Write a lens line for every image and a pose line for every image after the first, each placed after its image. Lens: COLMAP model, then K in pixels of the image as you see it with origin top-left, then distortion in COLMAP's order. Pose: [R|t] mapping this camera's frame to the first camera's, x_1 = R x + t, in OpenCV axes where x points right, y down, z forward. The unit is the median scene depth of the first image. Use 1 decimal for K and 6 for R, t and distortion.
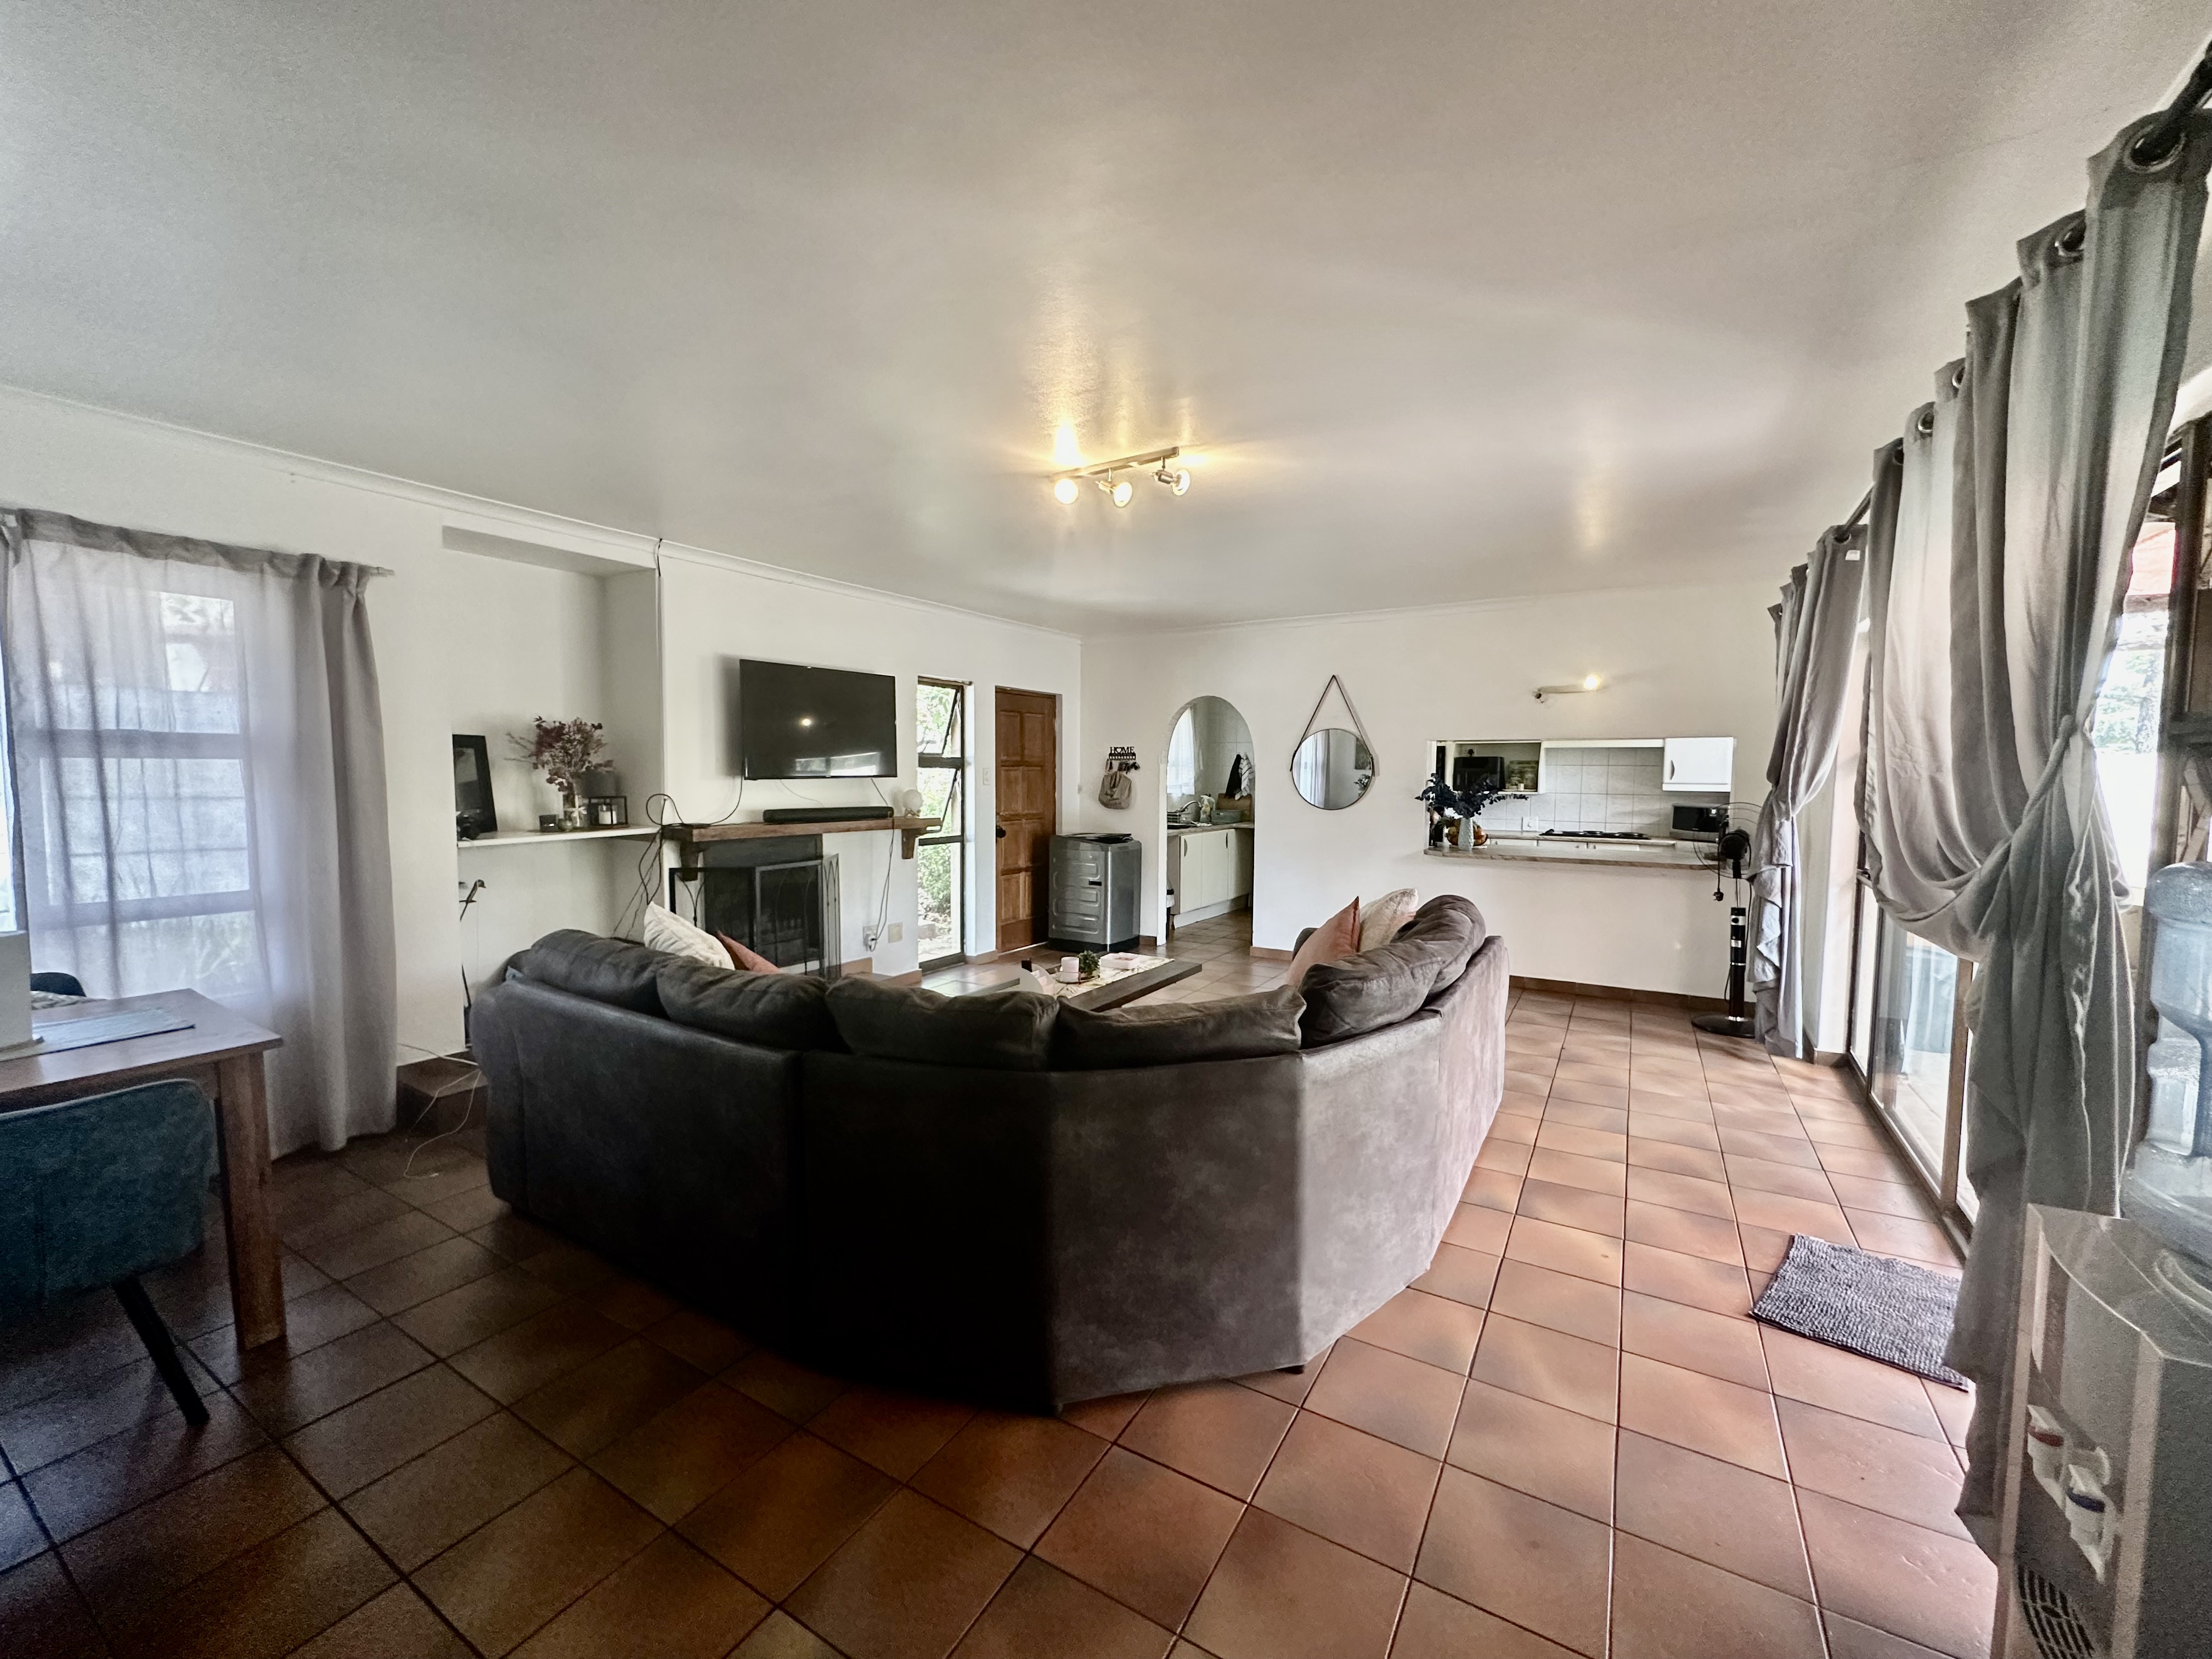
lens RADIAL K [[883.9, 0, 1104.0], [0, 883.9, 832.0], [0, 0, 1]] dist [-0.000964, 0.000293]
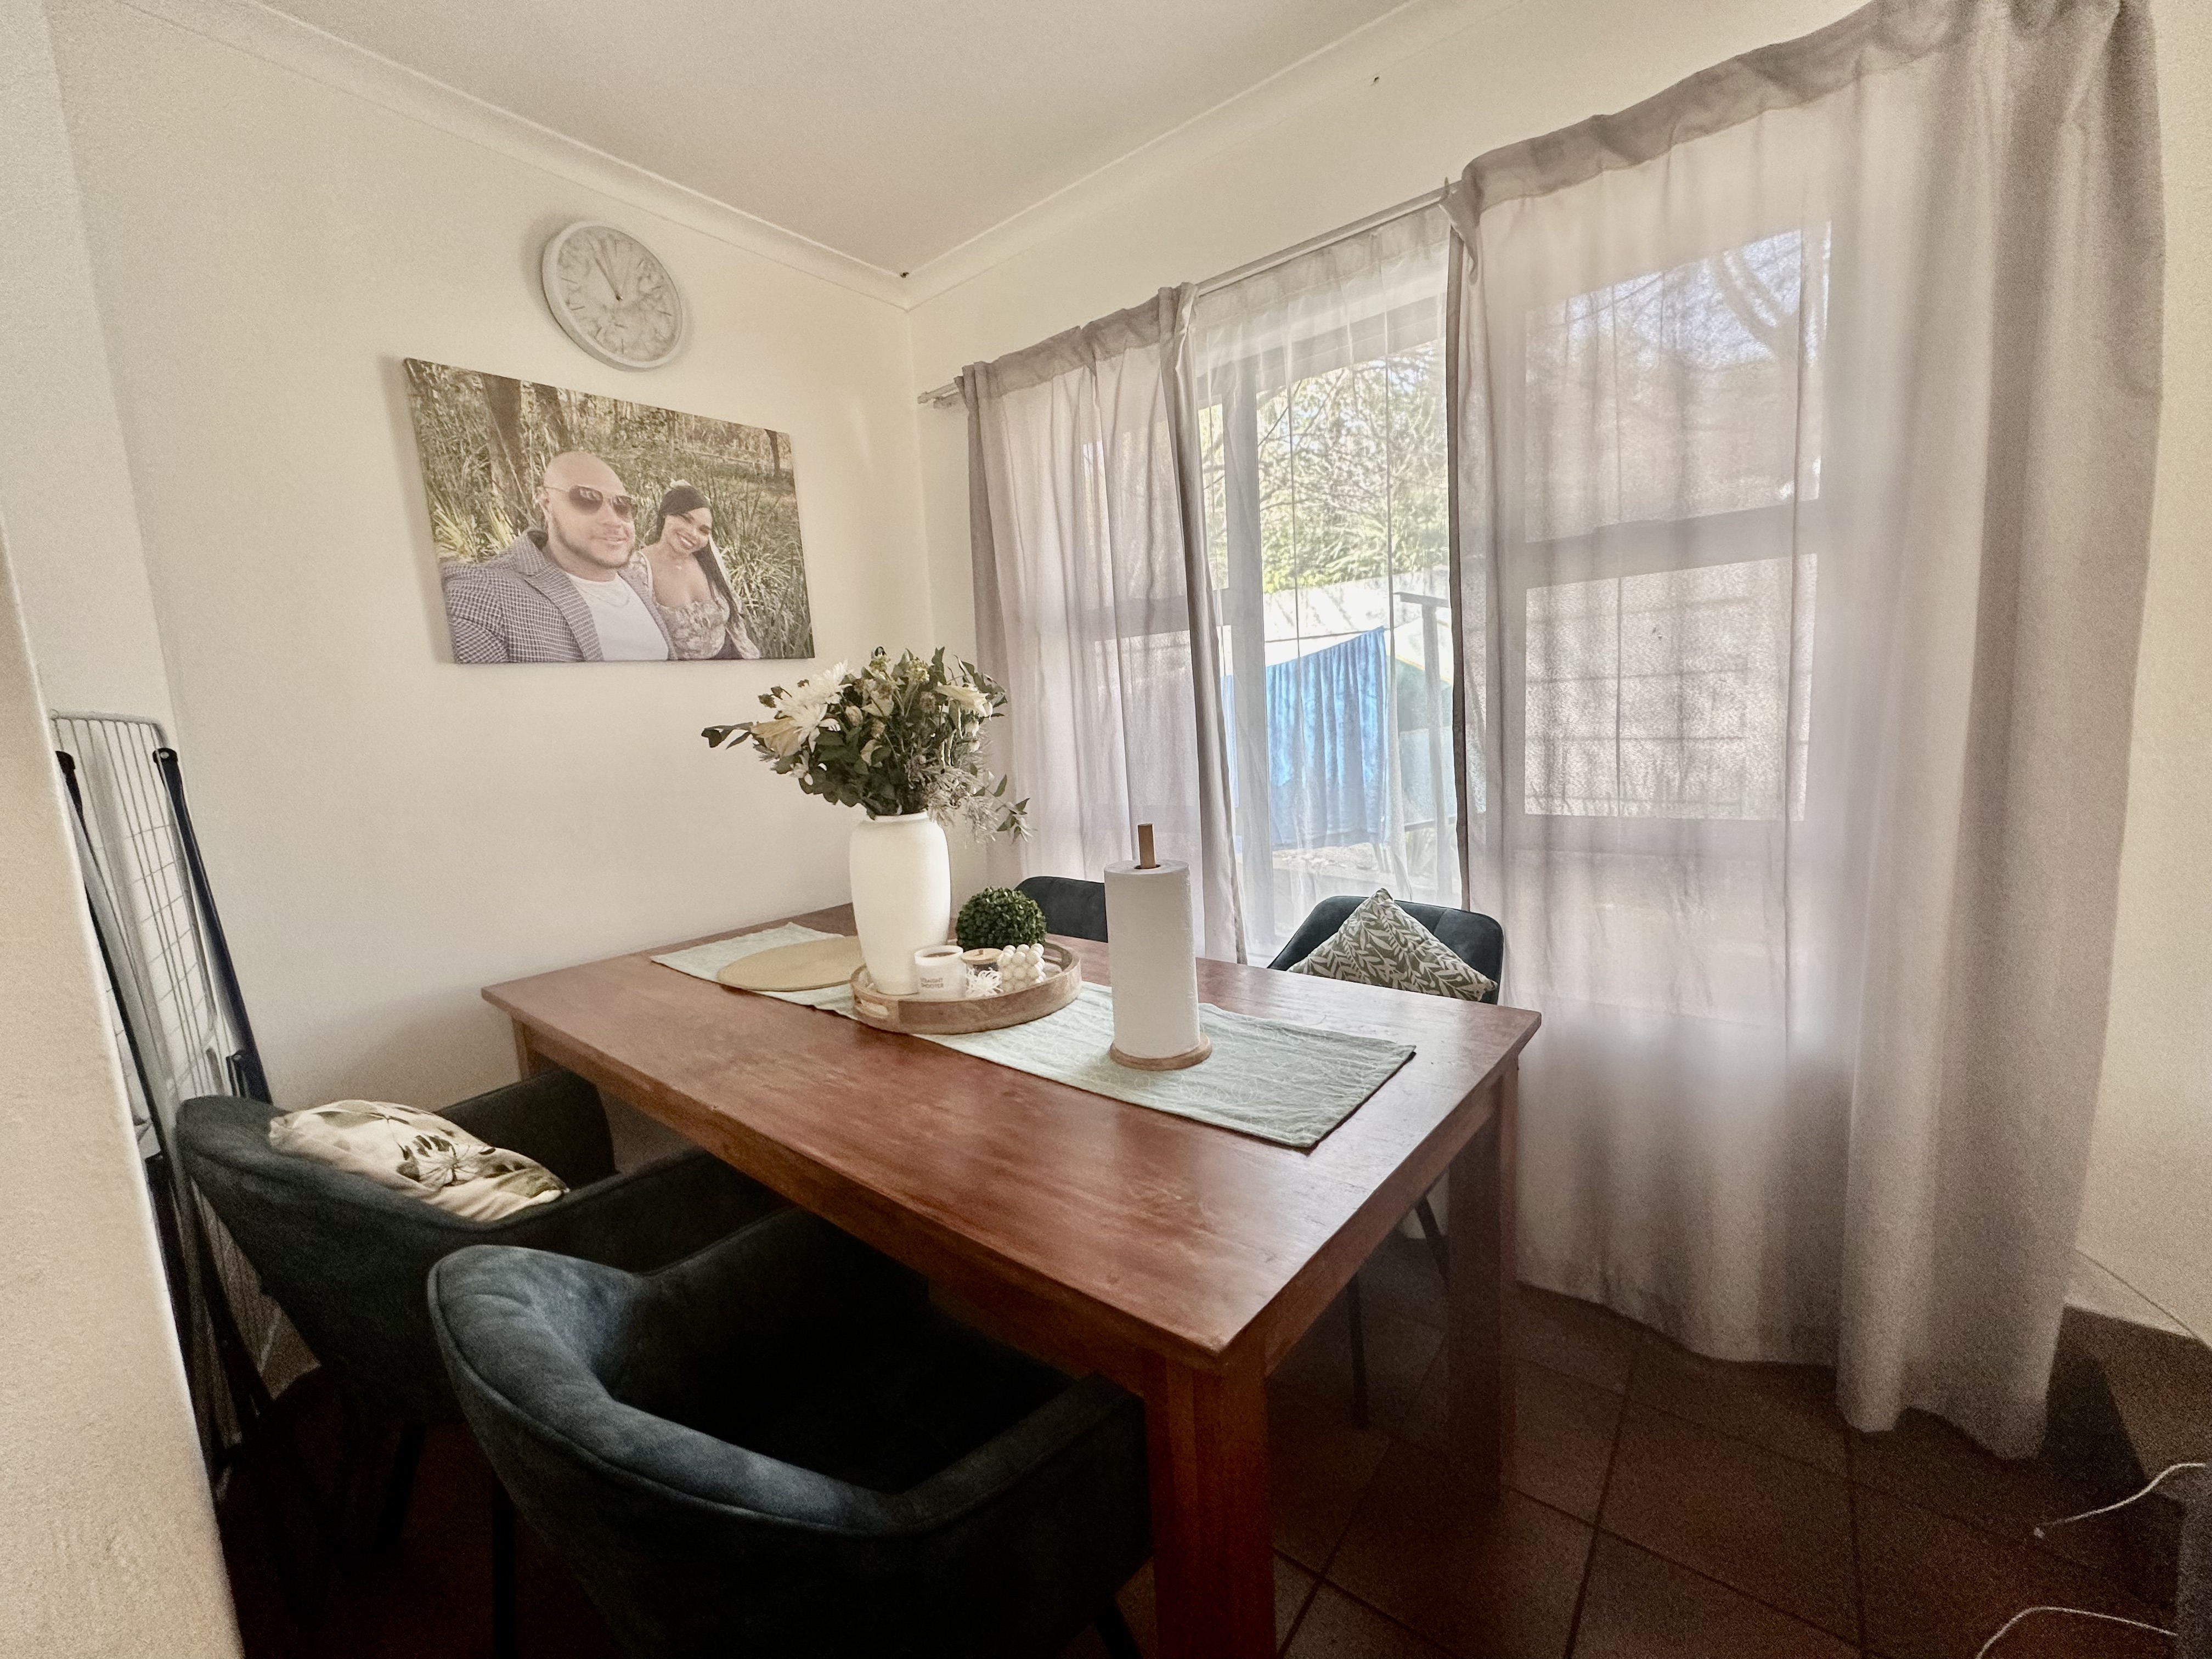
lens RADIAL K [[883.9, 0, 1104.0], [0, 883.9, 832.0], [0, 0, 1]] dist [-0.000964, 0.000293]
pose [[-0.106010, 0.133603, -0.985349, -0.391921], [-0.012701, 0.990670, 0.135691, 0.007195], [0.994284, 0.026900, -0.103324, 0.599248]]
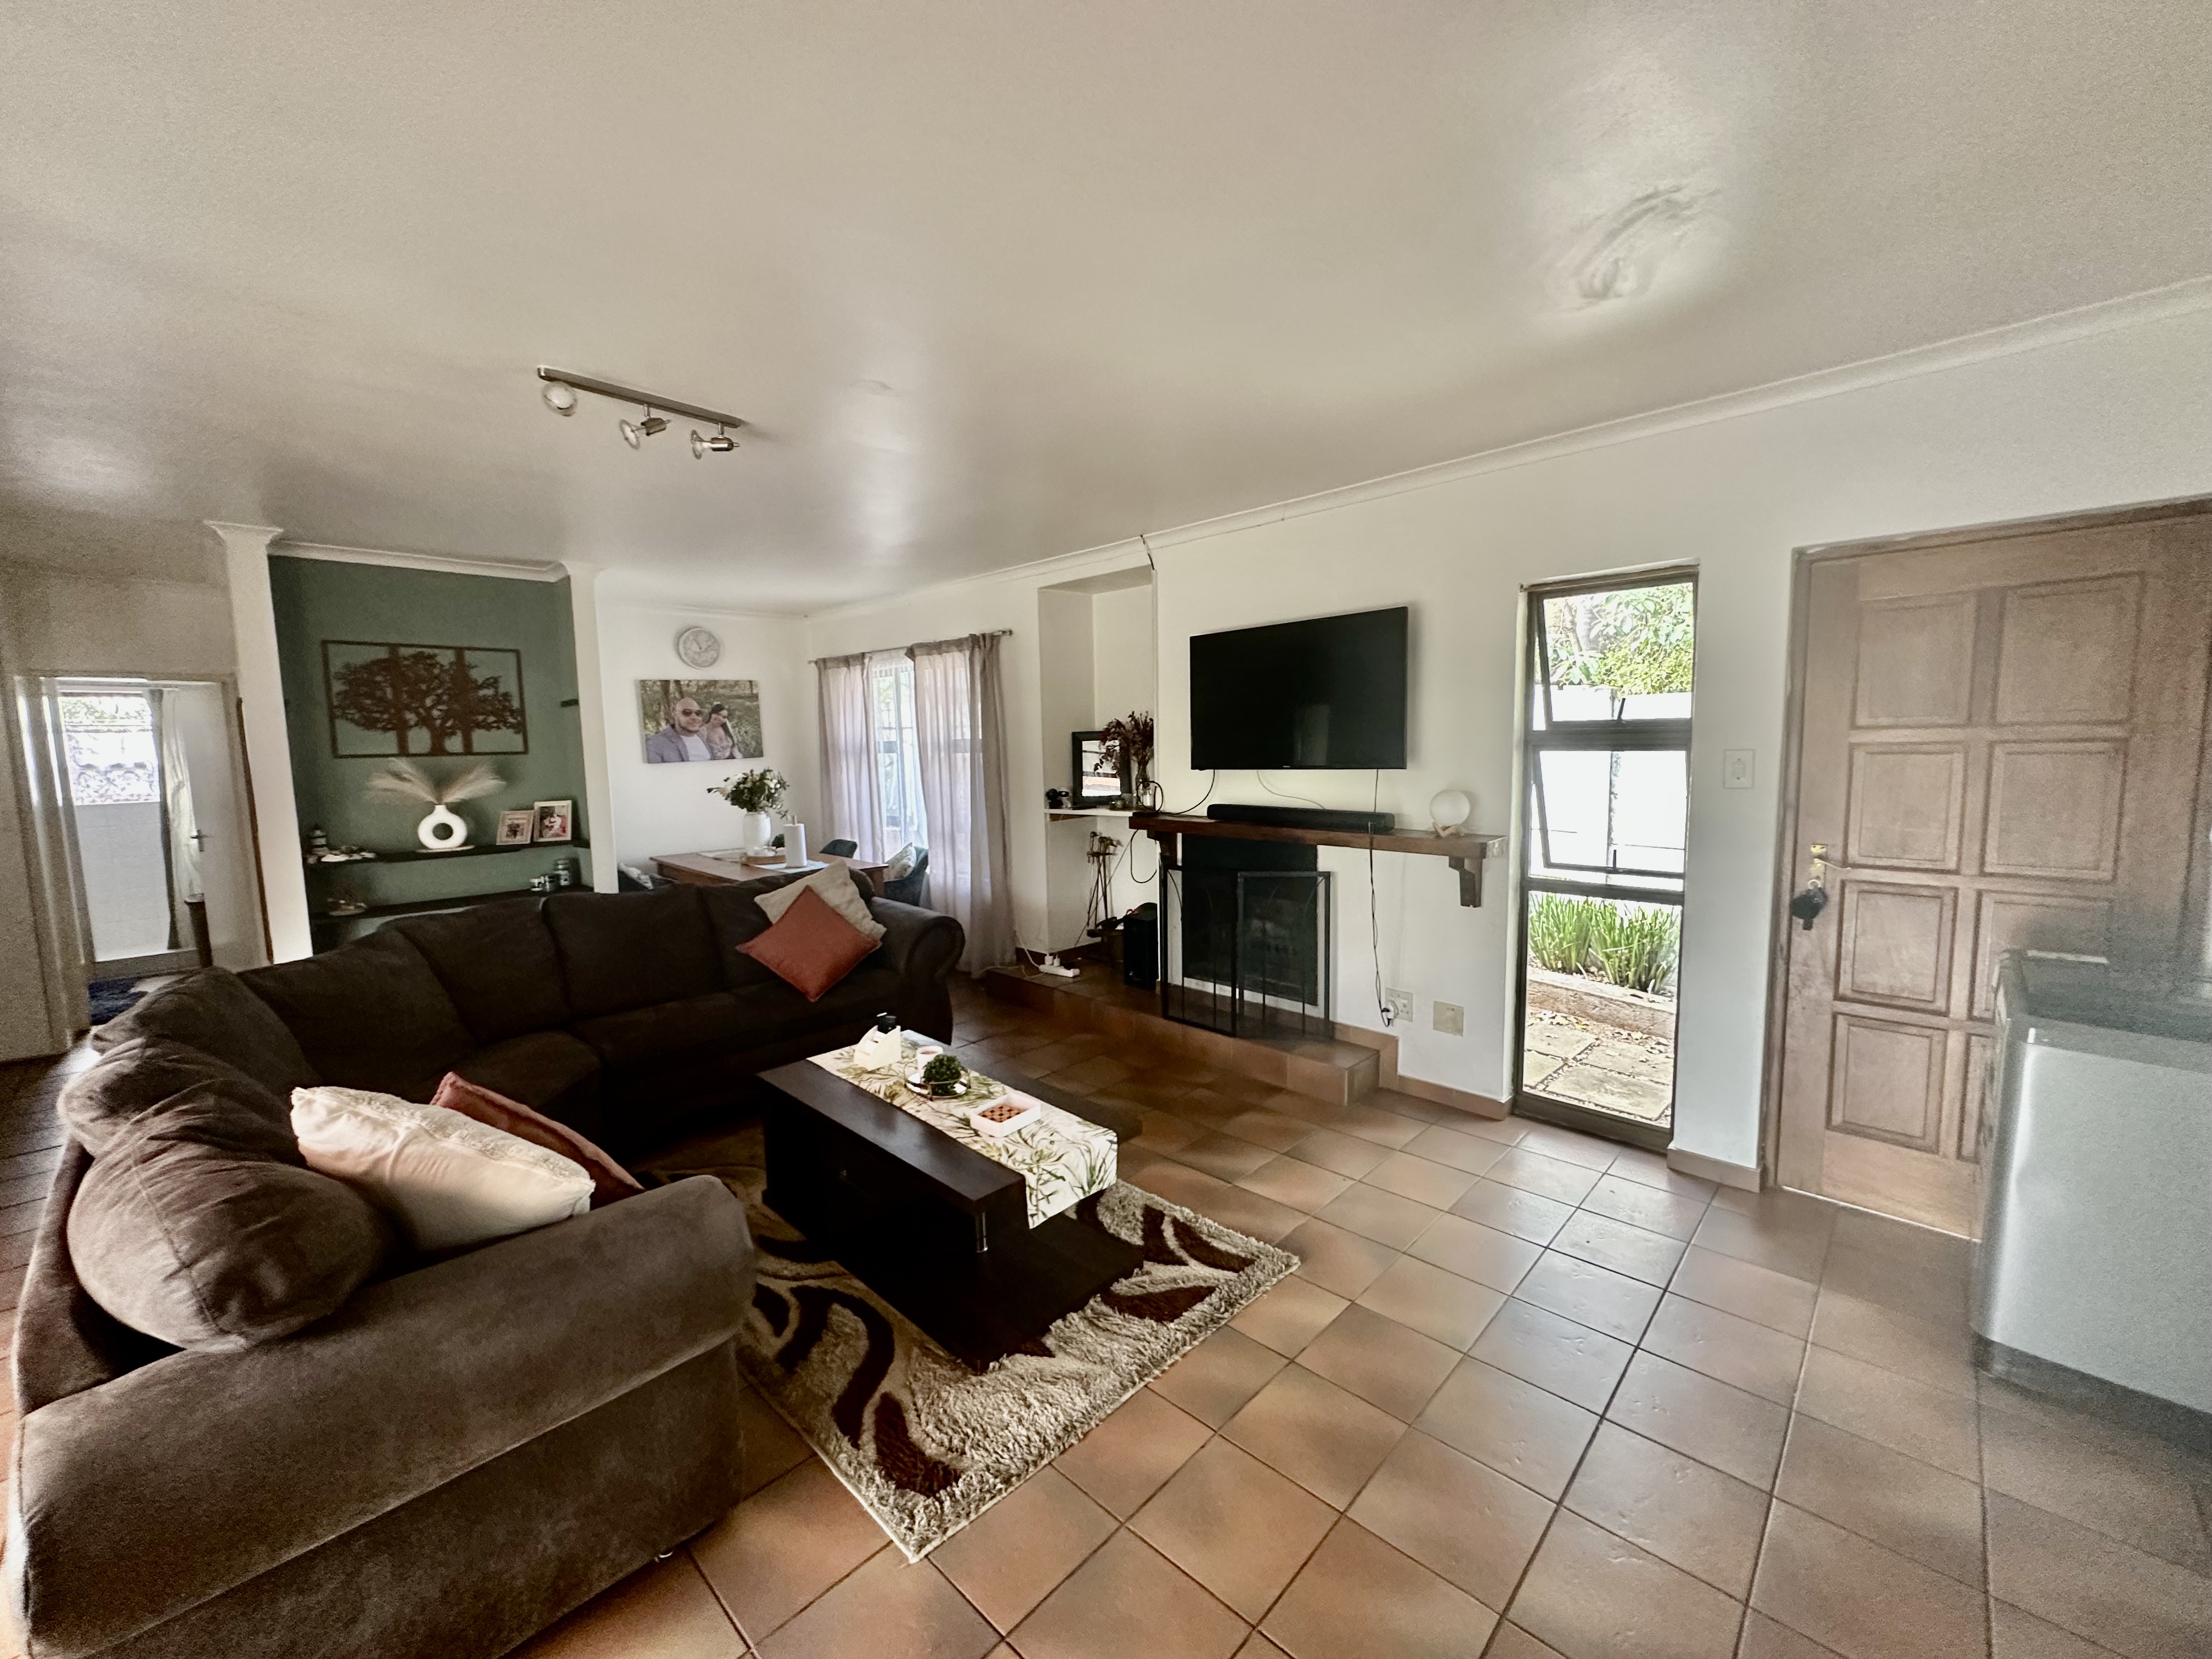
lens RADIAL K [[883.9, 0, 1104.0], [0, 883.9, 832.0], [0, 0, 1]] dist [-0.000964, 0.000293]
pose [[-0.223597, 0.102783, -0.969247, 0.670669], [-0.044912, 0.992282, 0.115586, -0.126180], [0.973646, 0.069376, -0.217255, 1.465767]]
